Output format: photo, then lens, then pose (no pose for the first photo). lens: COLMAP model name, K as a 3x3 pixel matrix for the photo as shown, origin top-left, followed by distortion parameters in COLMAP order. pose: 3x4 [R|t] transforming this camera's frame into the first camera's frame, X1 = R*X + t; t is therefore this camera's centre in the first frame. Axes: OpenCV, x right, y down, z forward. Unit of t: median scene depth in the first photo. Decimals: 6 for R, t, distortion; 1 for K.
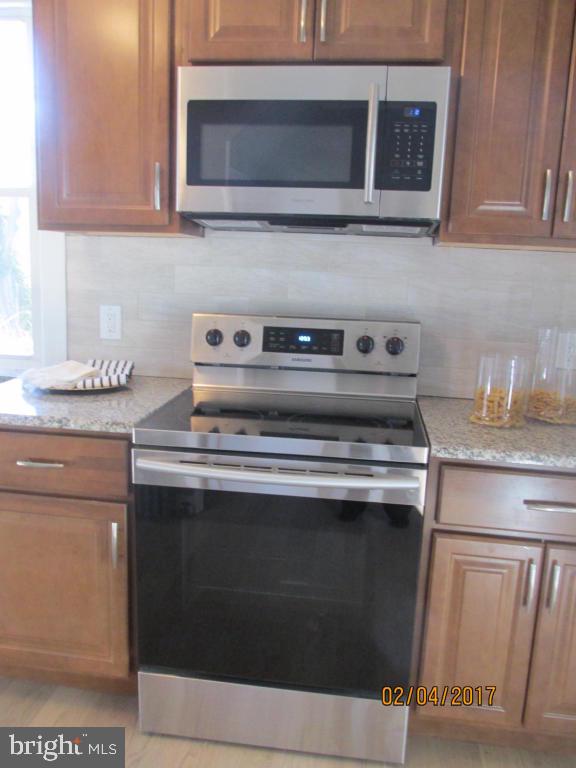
lens RADIAL K [[636.8, 0, 283.4], [0, 636.8, 380.4], [0, 0, 1]] dist [-0.017729, 0.002397]
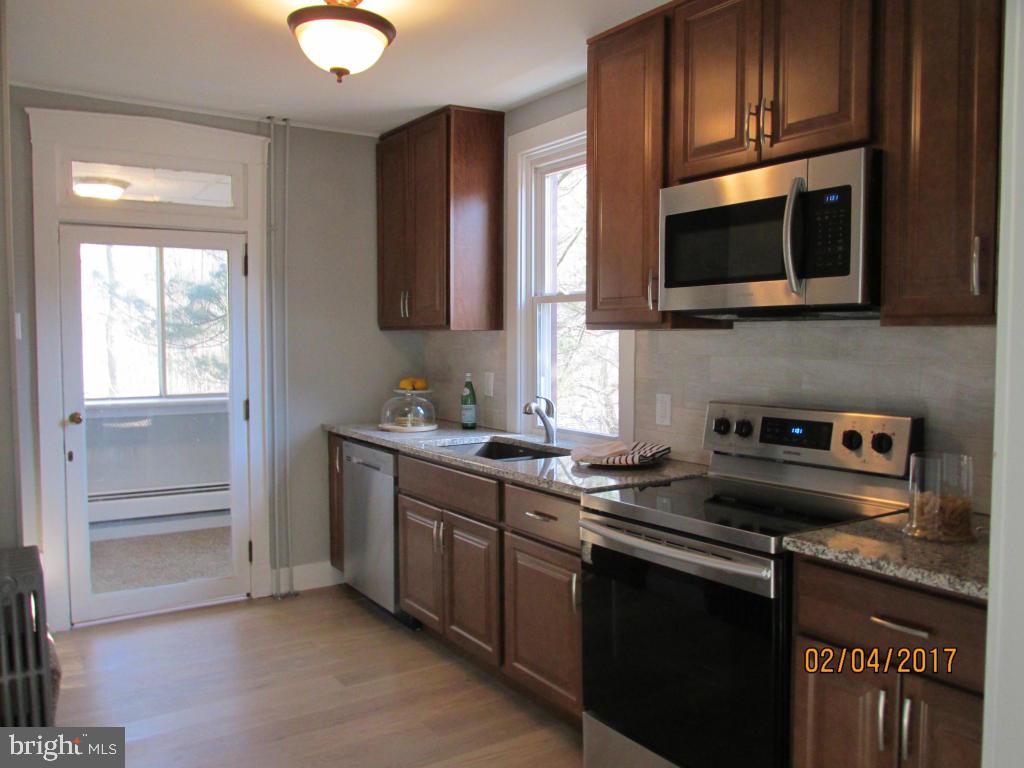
lens RADIAL K [[849.0, 0, 505.7], [0, 849.0, 387.6], [0, 0, 1]] dist [-0.017729, 0.002397]
pose [[0.655390, 0.002504, -0.755286, 0.838620], [-0.101852, 0.991153, -0.085094, 0.026355], [0.748391, 0.132698, 0.649848, -0.176670]]
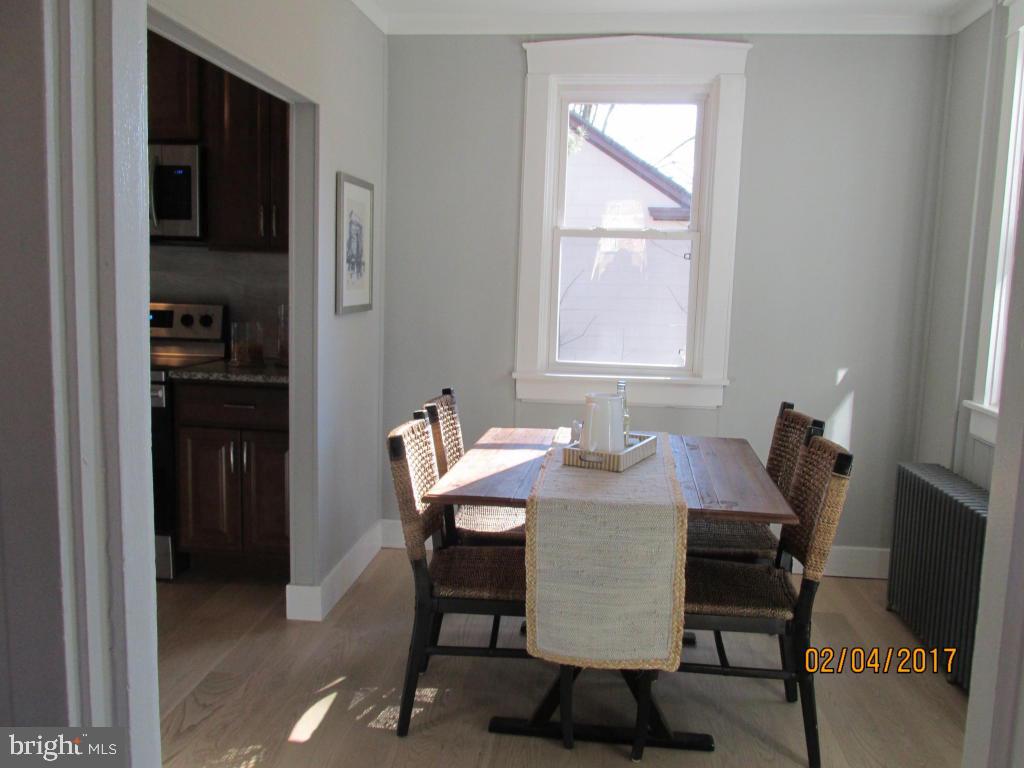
lens RADIAL K [[849.0, 0, 507.9], [0, 849.0, 380.6], [0, 0, 1]] dist [-0.017729, 0.002397]
pose [[0.999314, -0.015967, 0.033403, 0.943092], [0.017766, 0.998369, -0.054247, 0.237124], [-0.032482, 0.054804, 0.997969, -1.130695]]
